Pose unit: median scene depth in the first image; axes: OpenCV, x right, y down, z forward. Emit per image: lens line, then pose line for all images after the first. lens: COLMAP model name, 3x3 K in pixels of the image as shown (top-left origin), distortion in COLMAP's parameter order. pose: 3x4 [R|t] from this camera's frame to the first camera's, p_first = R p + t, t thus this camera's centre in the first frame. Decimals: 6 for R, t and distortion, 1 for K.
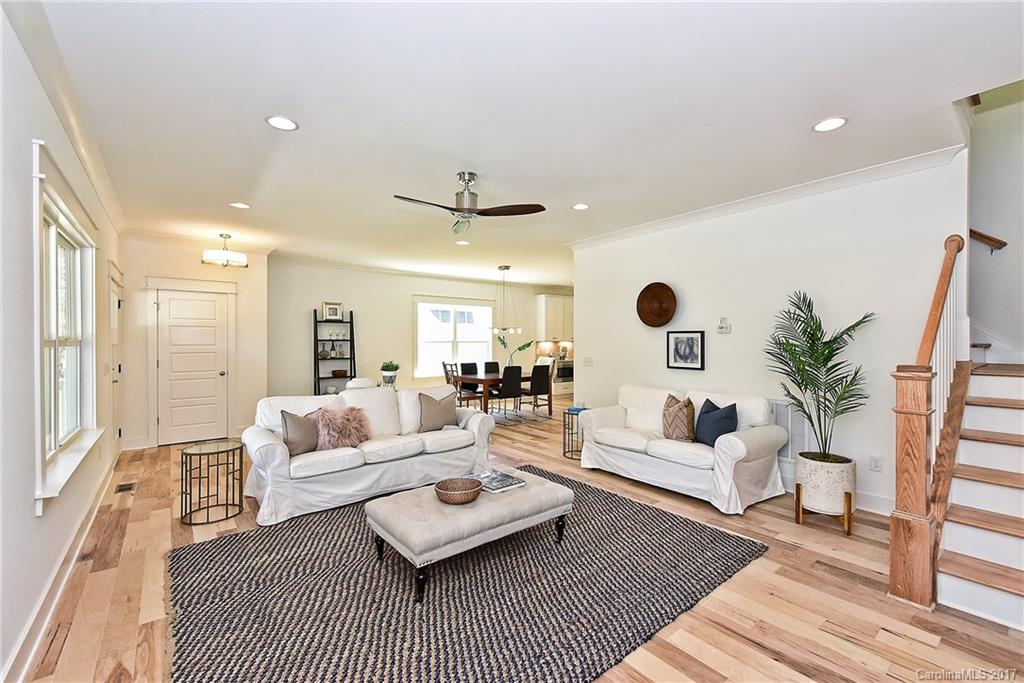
lens RADIAL K [[432.3, 0, 512.0], [0, 432.3, 341.5], [0, 0, 1]] dist [0.002051, 0.000040]
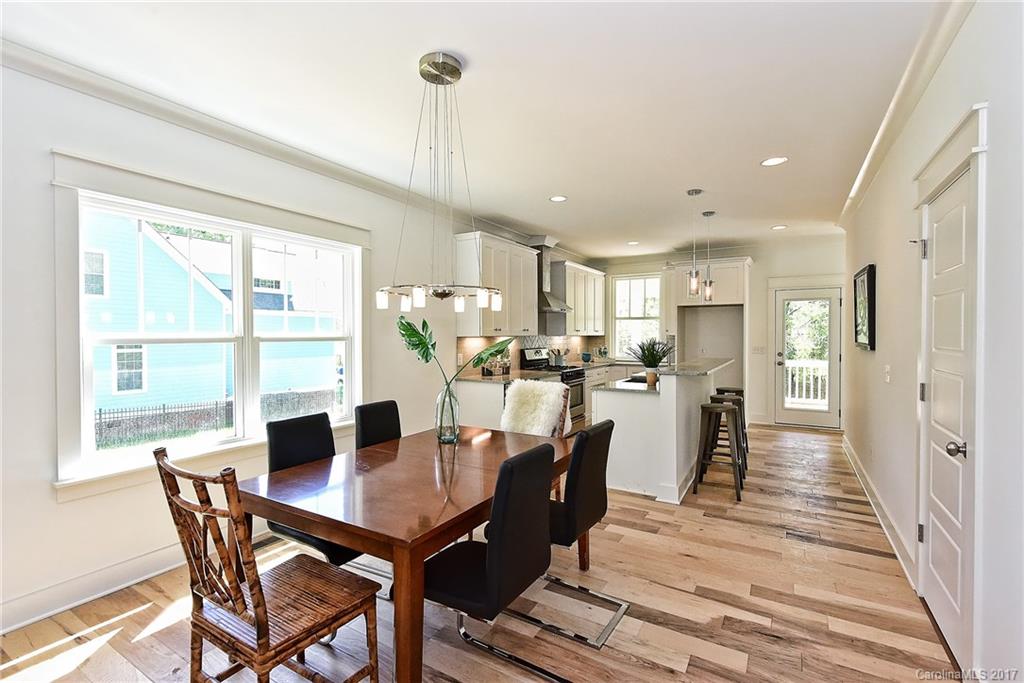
lens RADIAL K [[466.4, 0, 512.0], [0, 466.4, 341.5], [0, 0, 1]] dist [-0.001521, -0.000395]
pose [[0.933689, -0.007584, 0.358004, -0.164924], [0.003528, 0.999922, 0.011982, -0.003057], [-0.358067, -0.009925, 0.933643, 1.399987]]
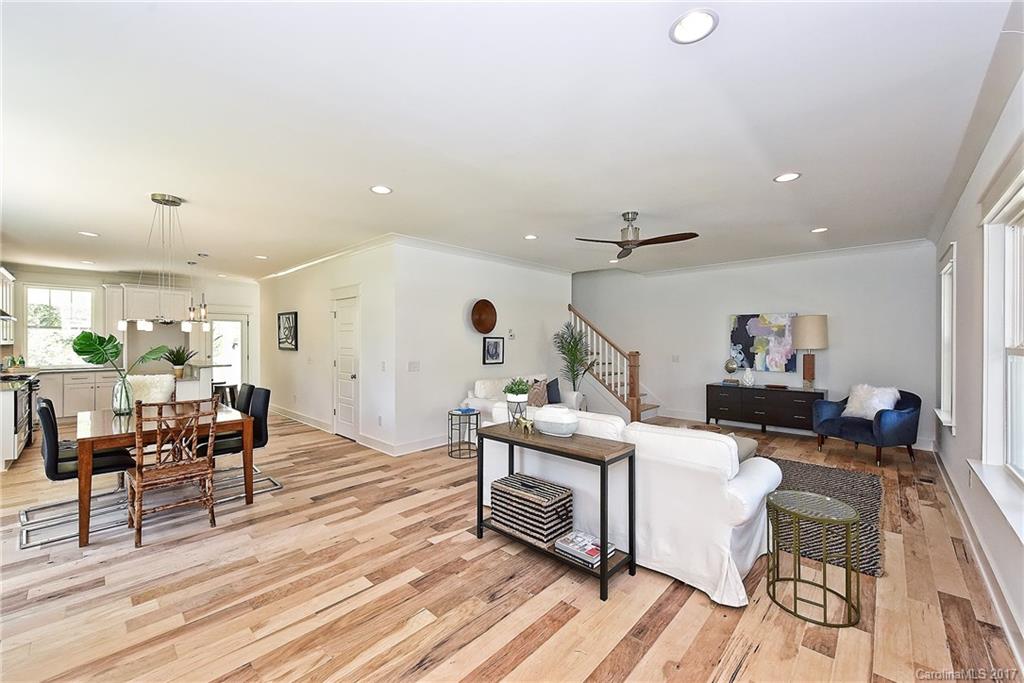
lens RADIAL K [[401.8, 0, 512.0], [0, 401.8, 341.5], [0, 0, 1]] dist [-0.000558, -0.000208]
pose [[-0.150016, -0.000950, 0.988683, -1.066246], [0.001447, 0.999998, 0.001181, -0.013676], [-0.988683, 0.001608, -0.150014, 1.334128]]
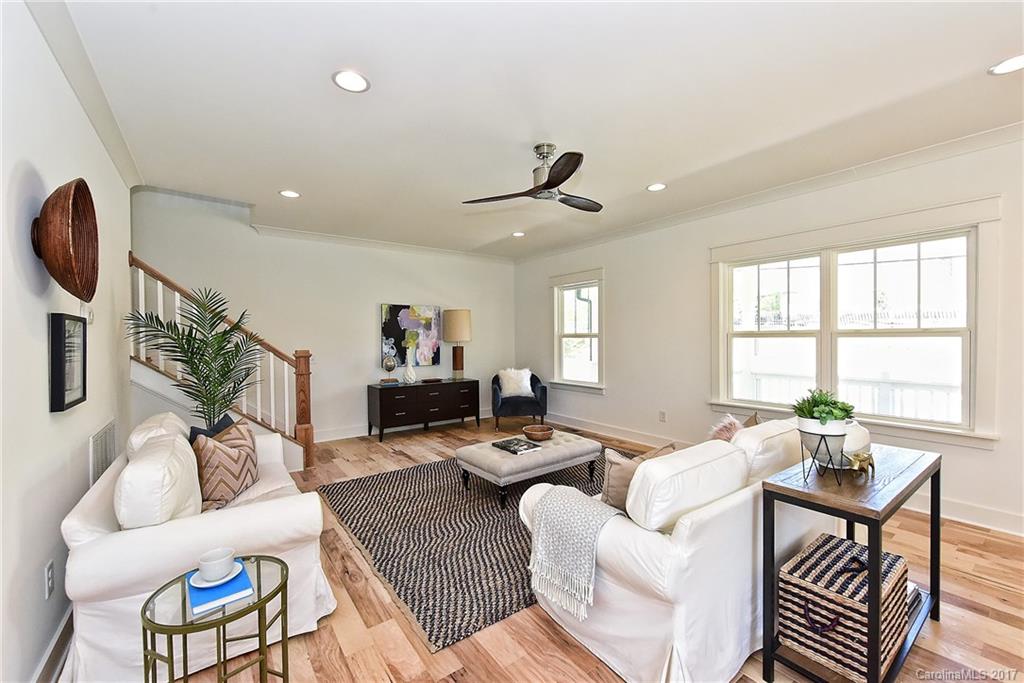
lens RADIAL K [[412.7, 0, 512.0], [0, 412.7, 341.5], [0, 0, 1]] dist [0.000713, 0.000028]
pose [[-0.999332, 0.008404, 0.035567, -0.055915], [0.008839, 0.999888, 0.012091, -0.000007], [-0.035461, 0.012397, -0.999294, 1.629219]]
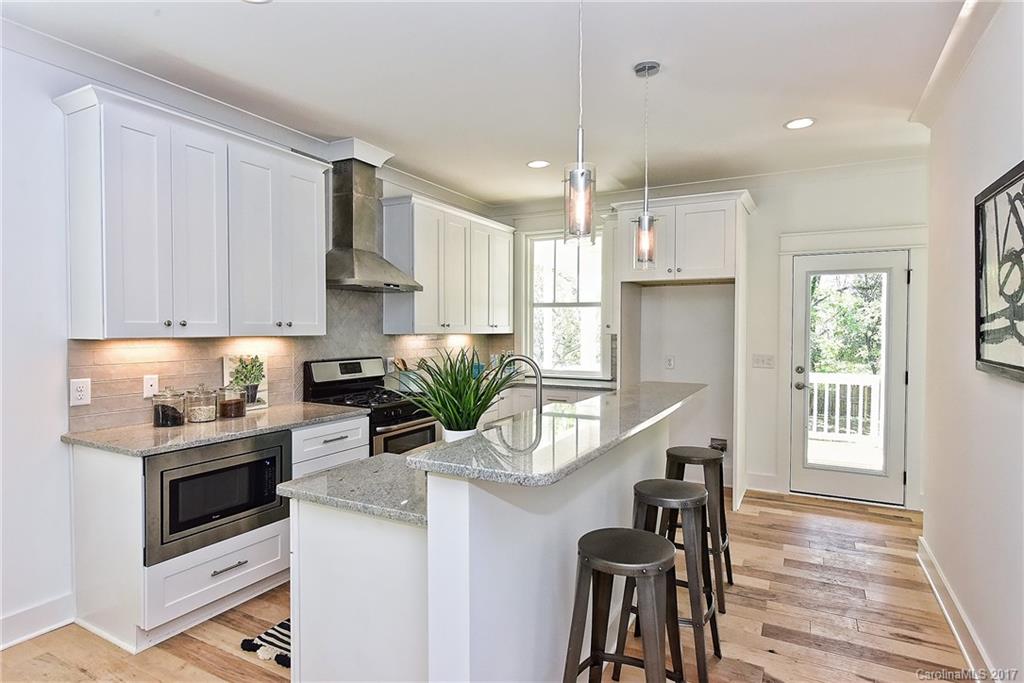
lens RADIAL K [[567.0, 0, 512.0], [0, 567.0, 341.5], [0, 0, 1]] dist [-0.002551, 0.000123]
pose [[0.915255, -0.007289, 0.402808, 0.362346], [-0.001115, 0.999787, 0.020627, -0.013607], [-0.402873, -0.019328, 0.915052, 1.824030]]
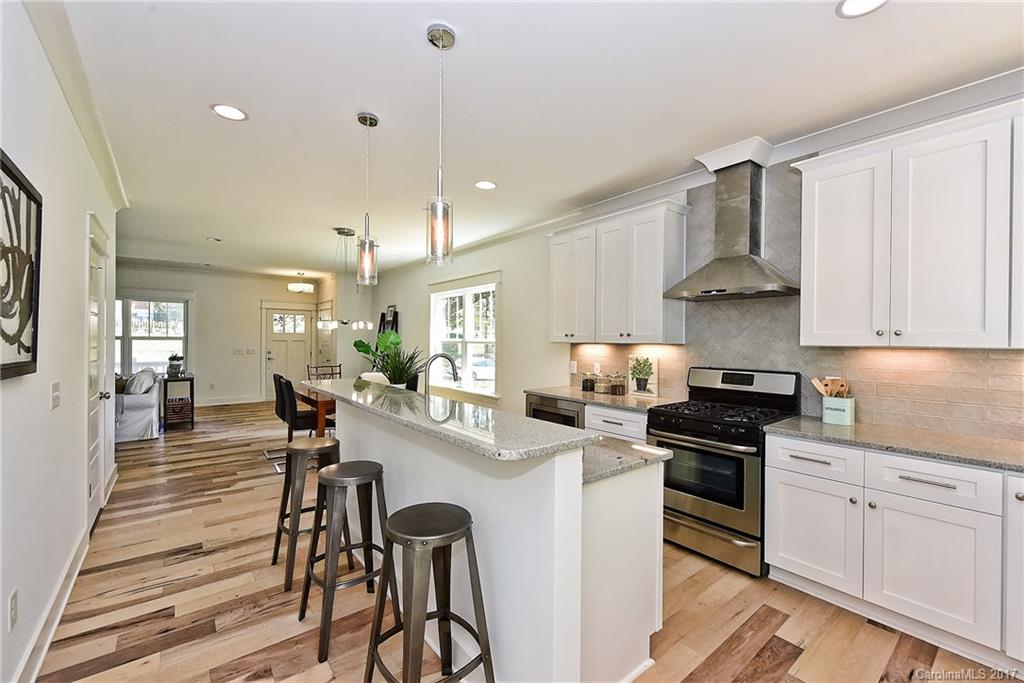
lens RADIAL K [[422.7, 0, 512.0], [0, 422.7, 341.5], [0, 0, 1]] dist [0.001350, 0.000110]
pose [[-0.000645, 0.004928, -0.999988, 1.265243], [-0.008698, 0.999950, 0.004933, -0.010293], [0.999962, 0.008702, -0.000602, 2.491578]]
